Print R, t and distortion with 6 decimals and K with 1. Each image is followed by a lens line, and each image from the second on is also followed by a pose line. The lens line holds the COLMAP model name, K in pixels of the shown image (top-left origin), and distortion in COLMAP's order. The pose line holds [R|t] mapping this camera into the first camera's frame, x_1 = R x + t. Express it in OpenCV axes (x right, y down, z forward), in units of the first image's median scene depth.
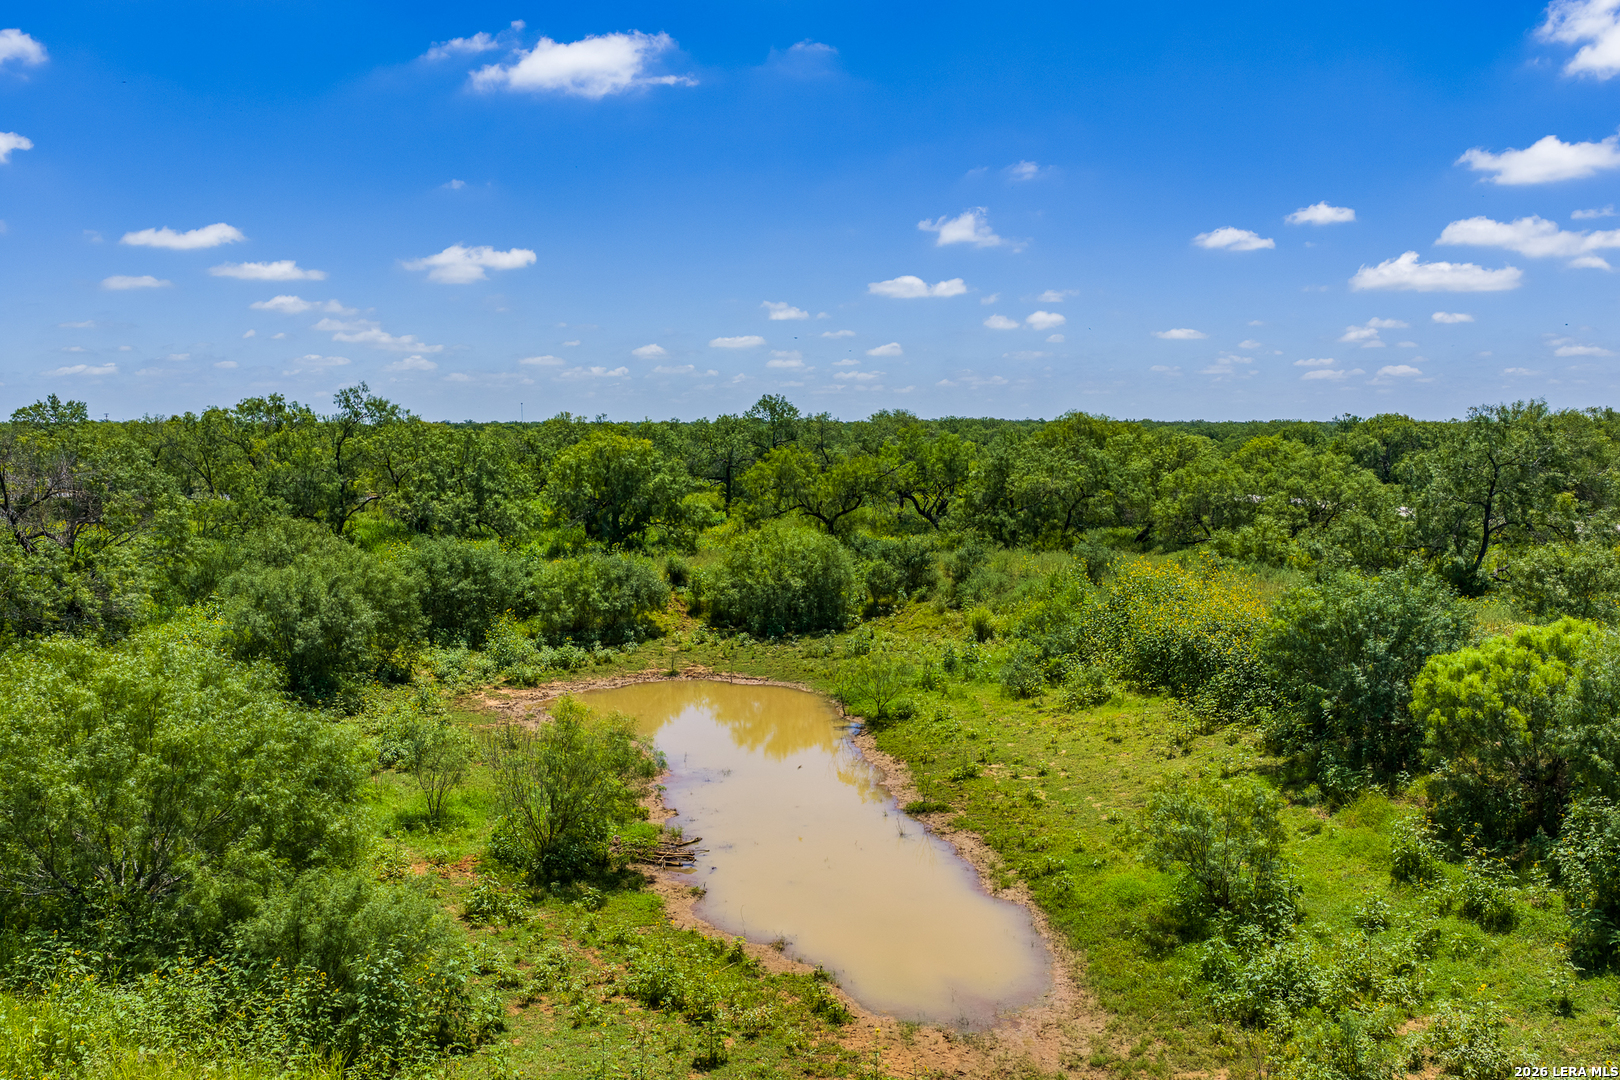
lens RADIAL K [[1326.2, 0, 810.0], [0, 1326.2, 540.0], [0, 0, 1]] dist [0.008979, 0.008080]
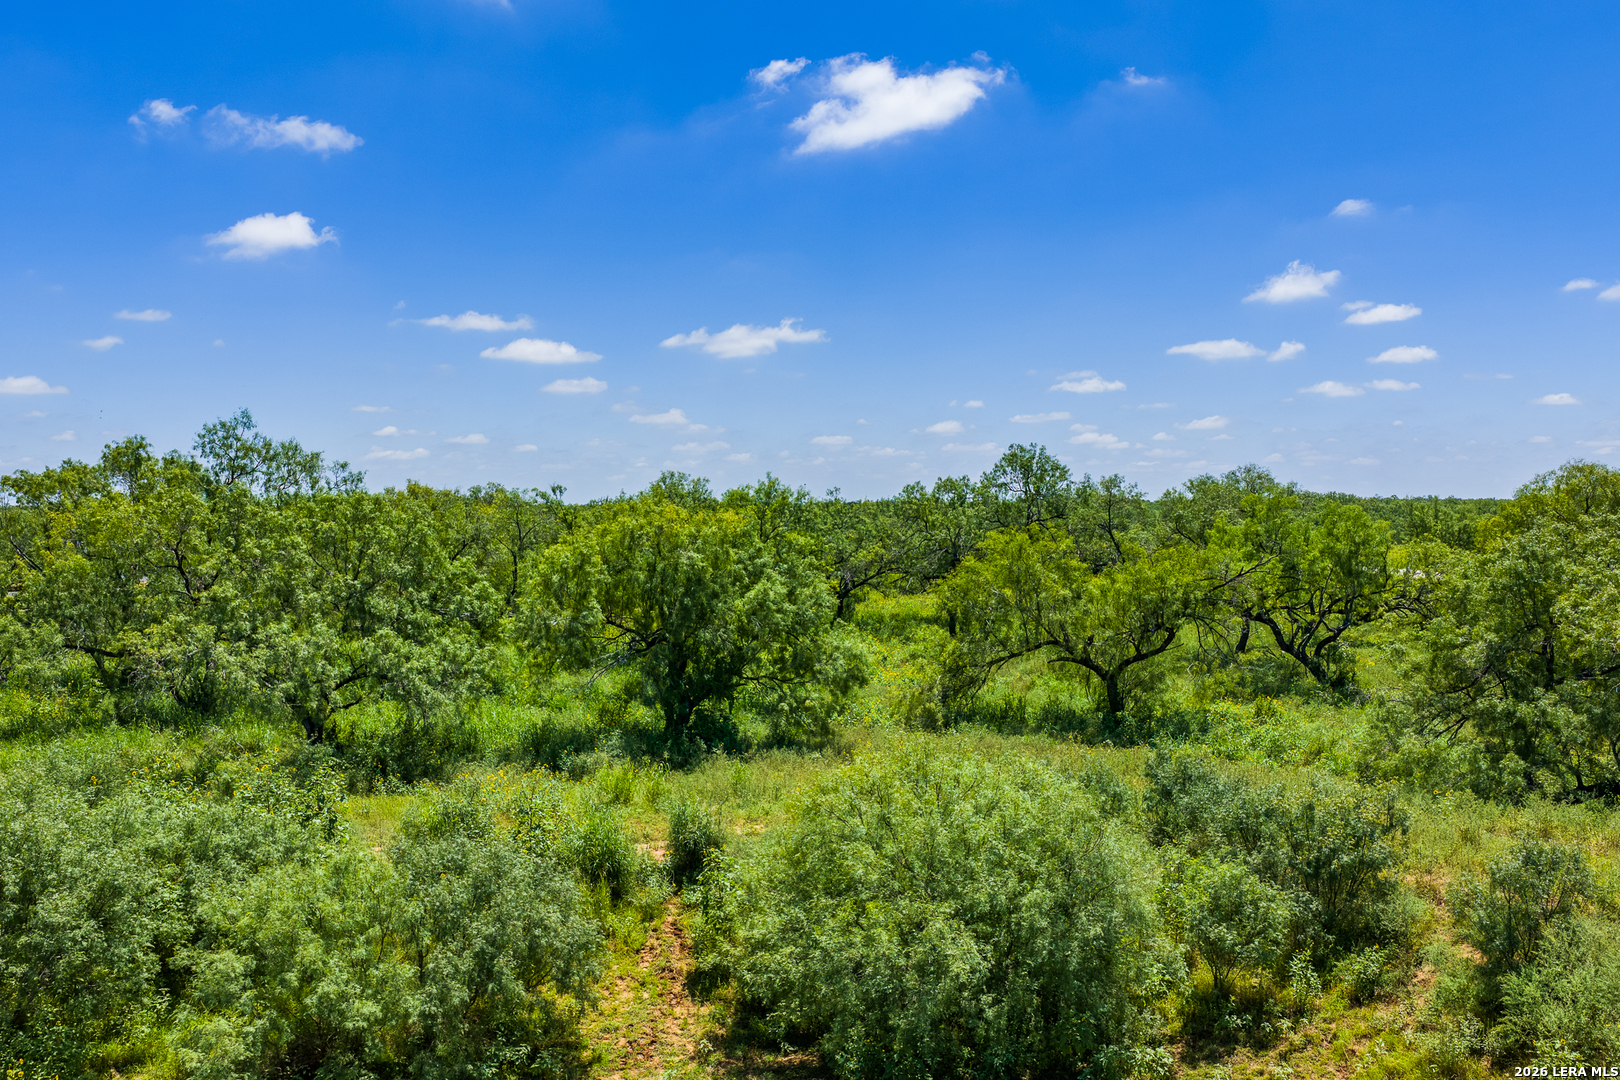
lens RADIAL K [[1282.7, 0, 810.0], [0, 1282.7, 540.0], [0, 0, 1]] dist [-0.055031, -0.002203]
pose [[0.972162, 0.000354, -0.234310, 0.017734], [-0.014806, 0.998093, -0.059926, -0.034227], [0.233842, 0.061727, 0.970313, 0.492442]]
